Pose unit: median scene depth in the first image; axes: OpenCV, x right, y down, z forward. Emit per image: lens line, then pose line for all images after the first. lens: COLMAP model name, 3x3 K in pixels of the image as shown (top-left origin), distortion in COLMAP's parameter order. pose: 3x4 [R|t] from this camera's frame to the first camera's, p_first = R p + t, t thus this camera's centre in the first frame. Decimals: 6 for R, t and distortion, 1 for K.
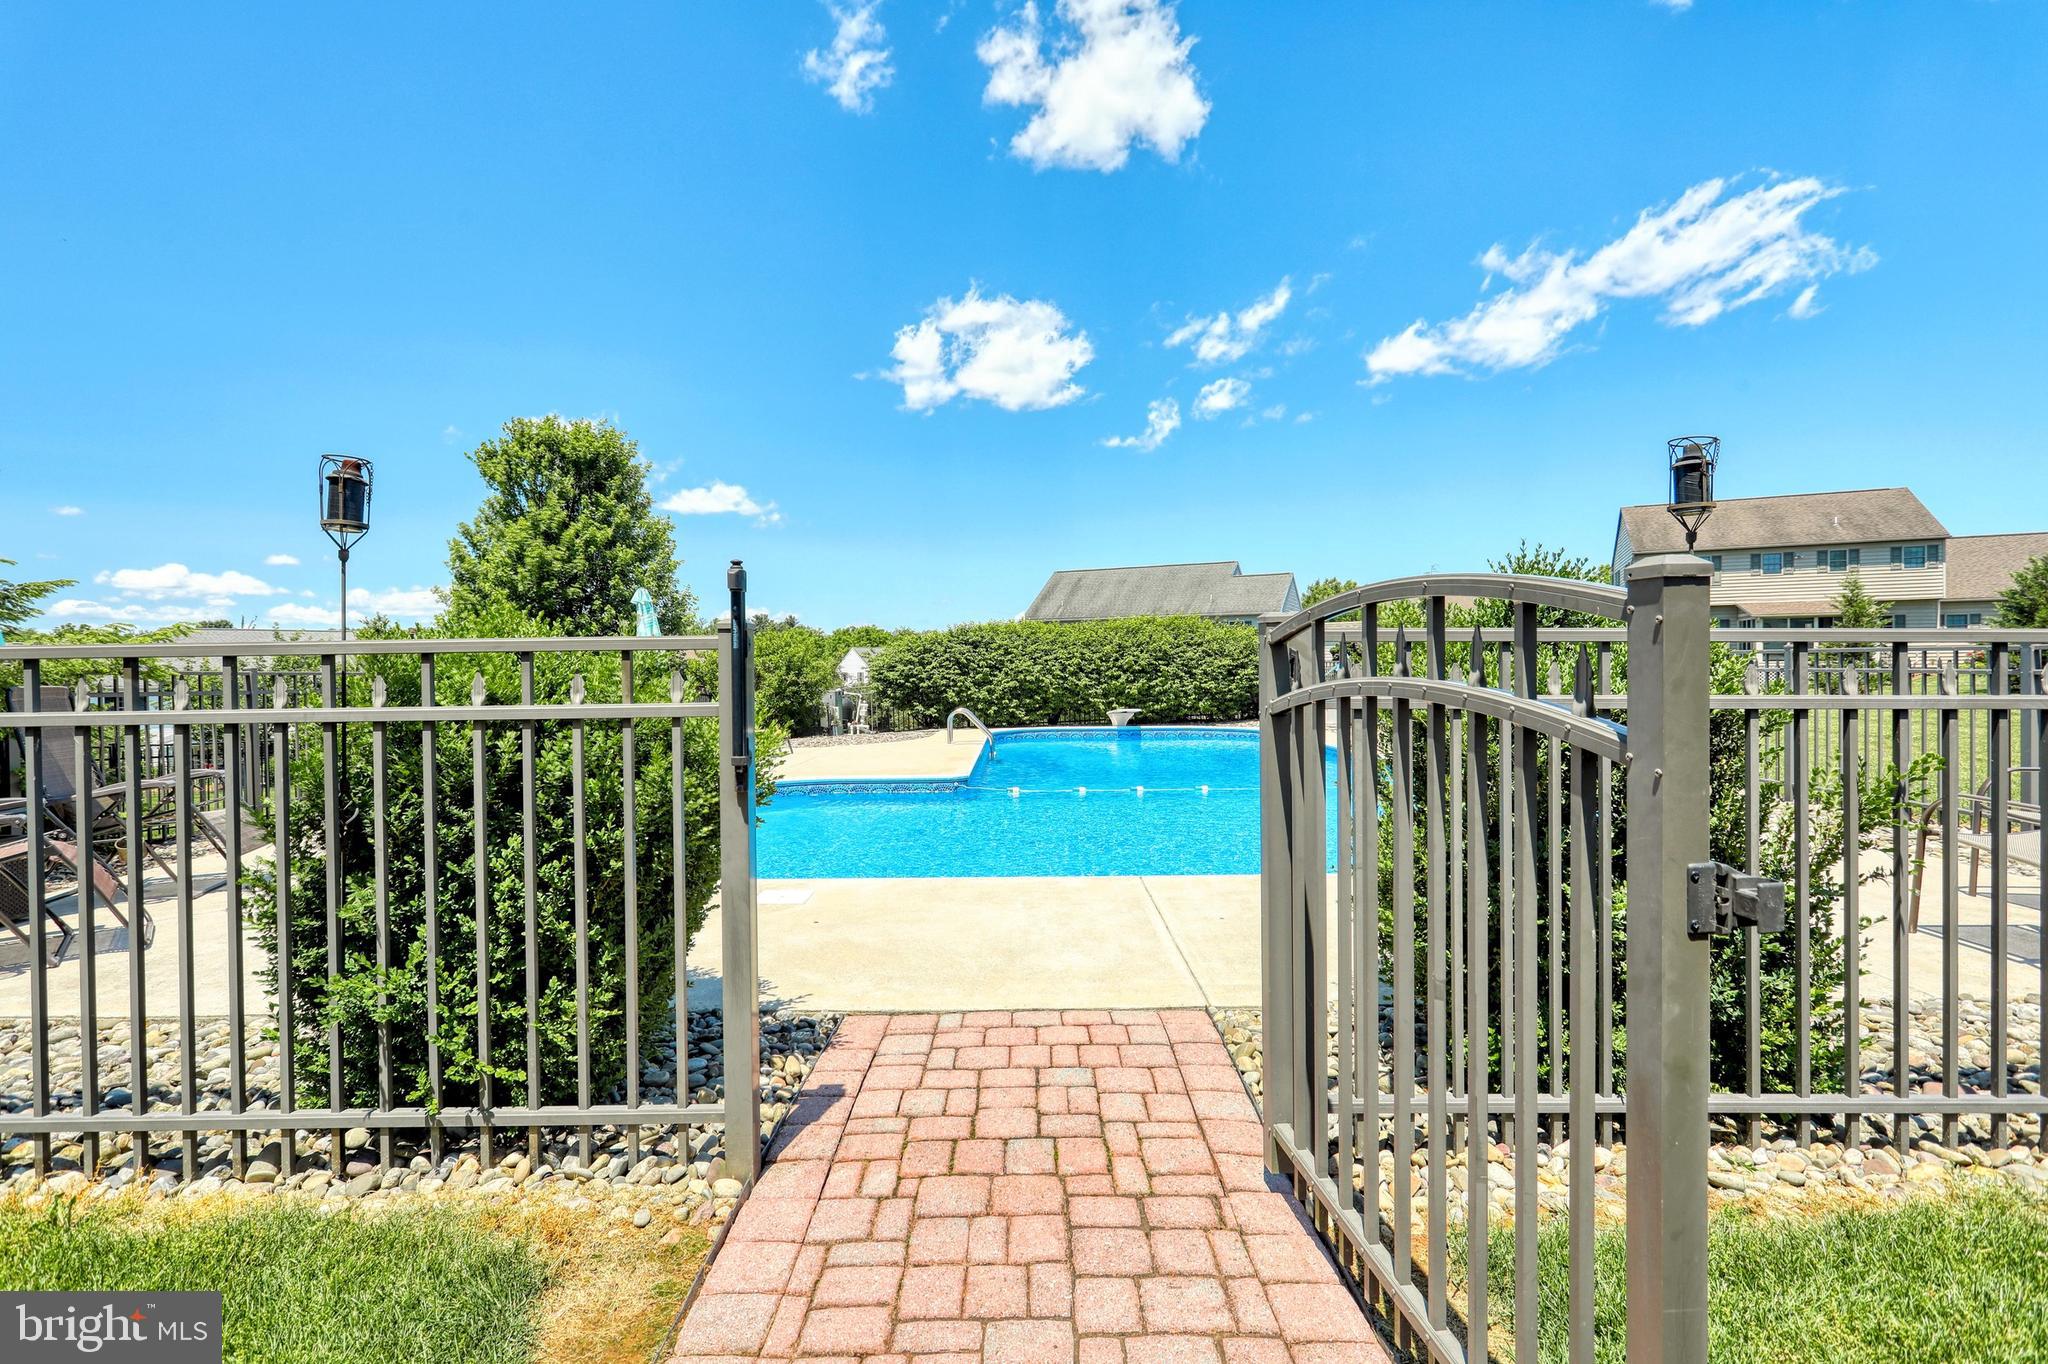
lens RADIAL K [[972.5, 0, 1024.0], [0, 972.5, 682.0], [0, 0, 1]] dist [-0.001309, 0.000743]
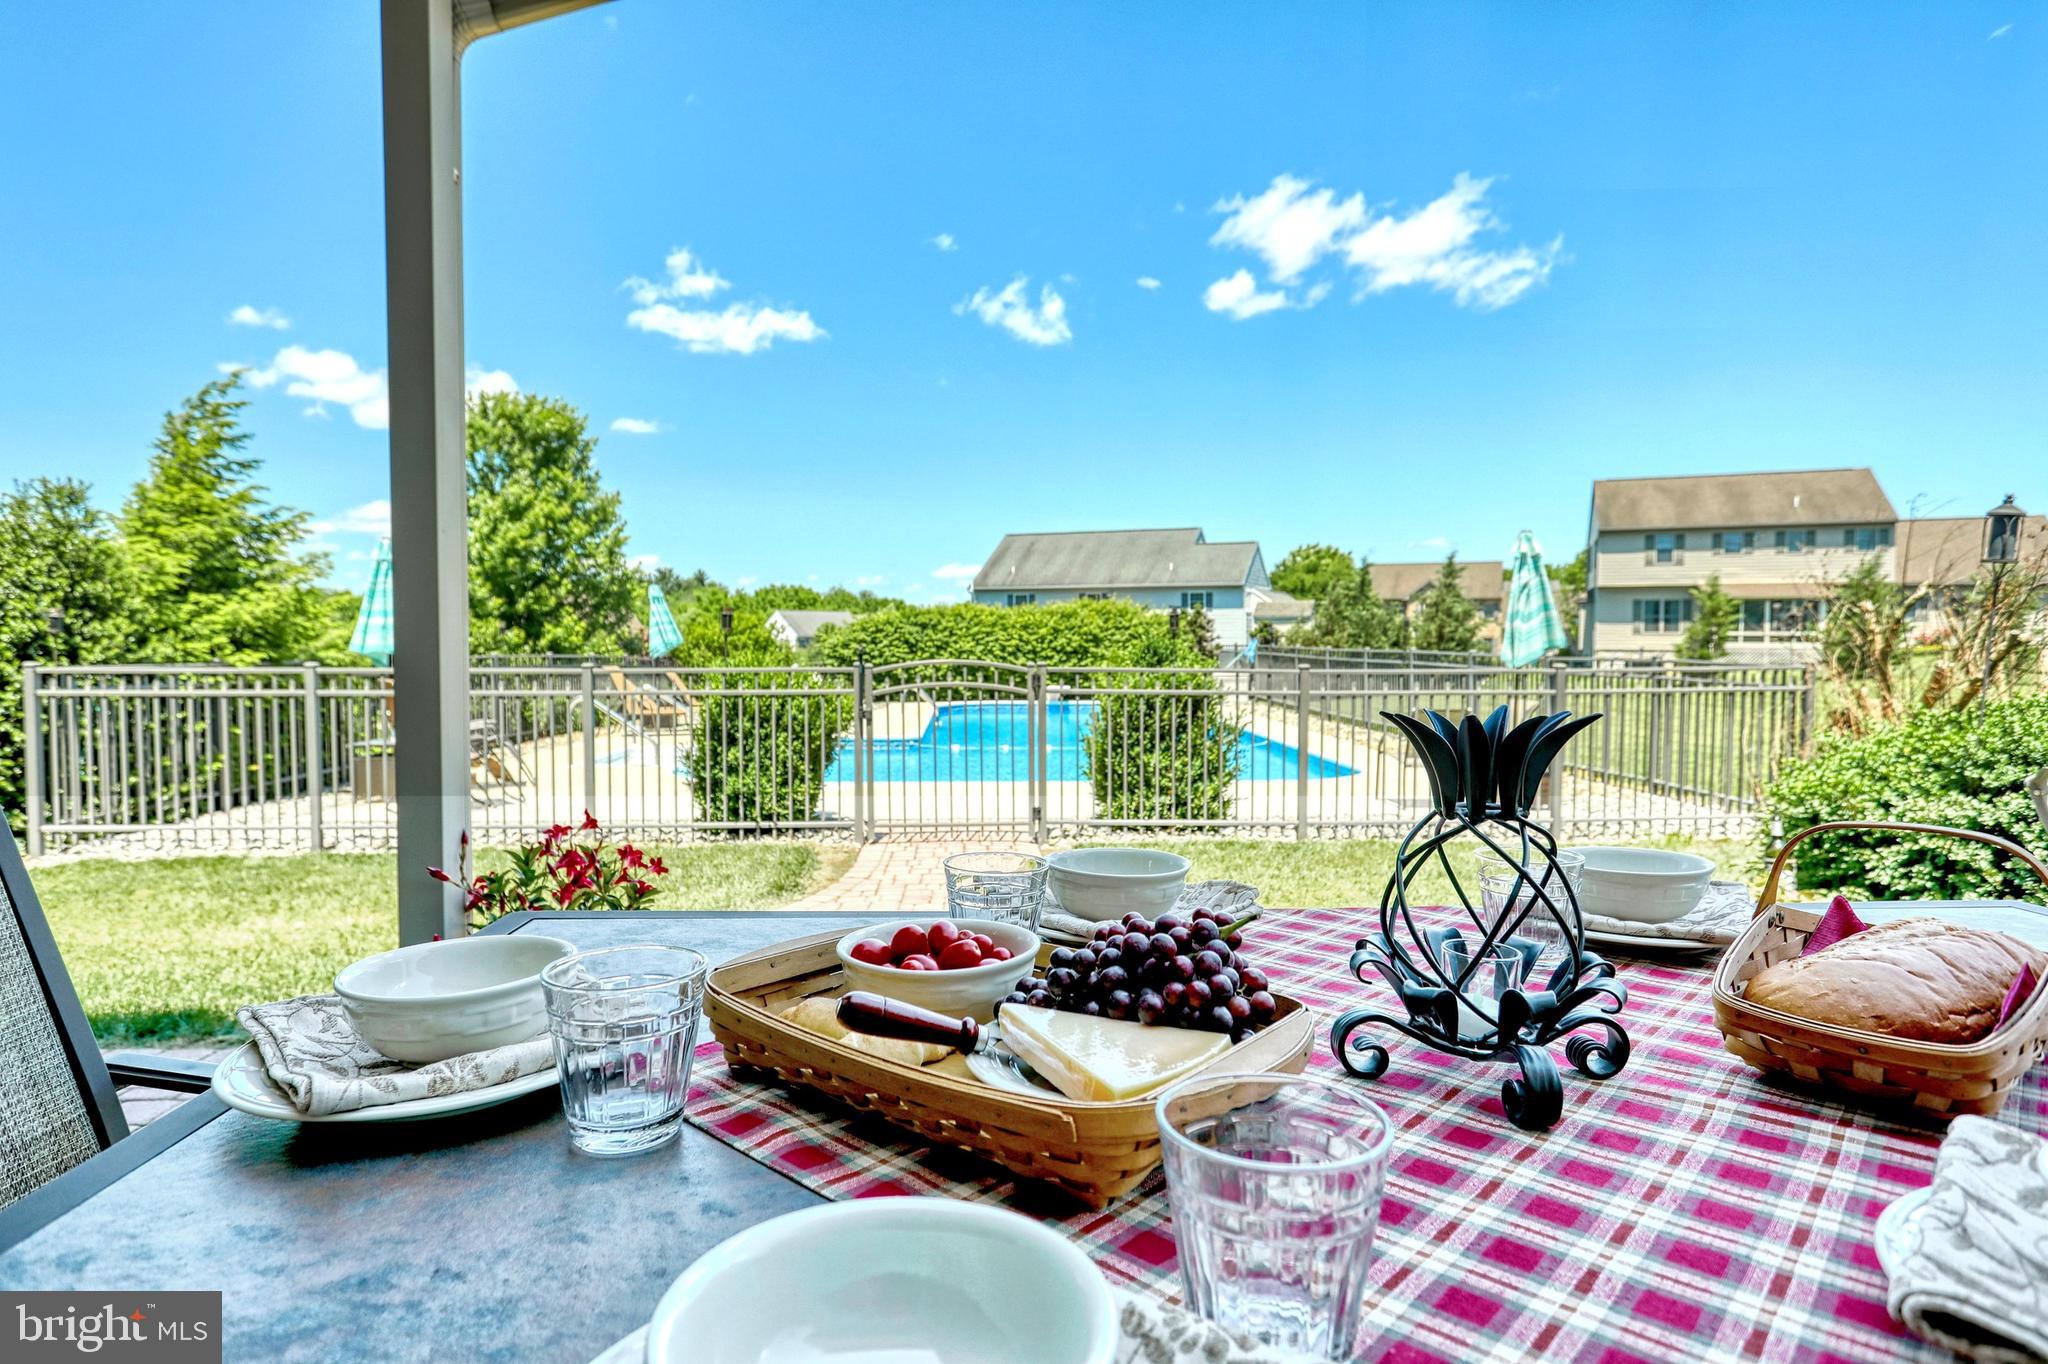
lens RADIAL K [[1144.9, 0, 1024.0], [0, 1144.9, 682.0], [0, 0, 1]] dist [0.005096, 0.000946]
pose [[0.998967, 0.010633, 0.044176, 0.007264], [-0.011864, 0.999546, 0.027695, -0.012509], [-0.043861, -0.028190, 0.998640, -0.299967]]
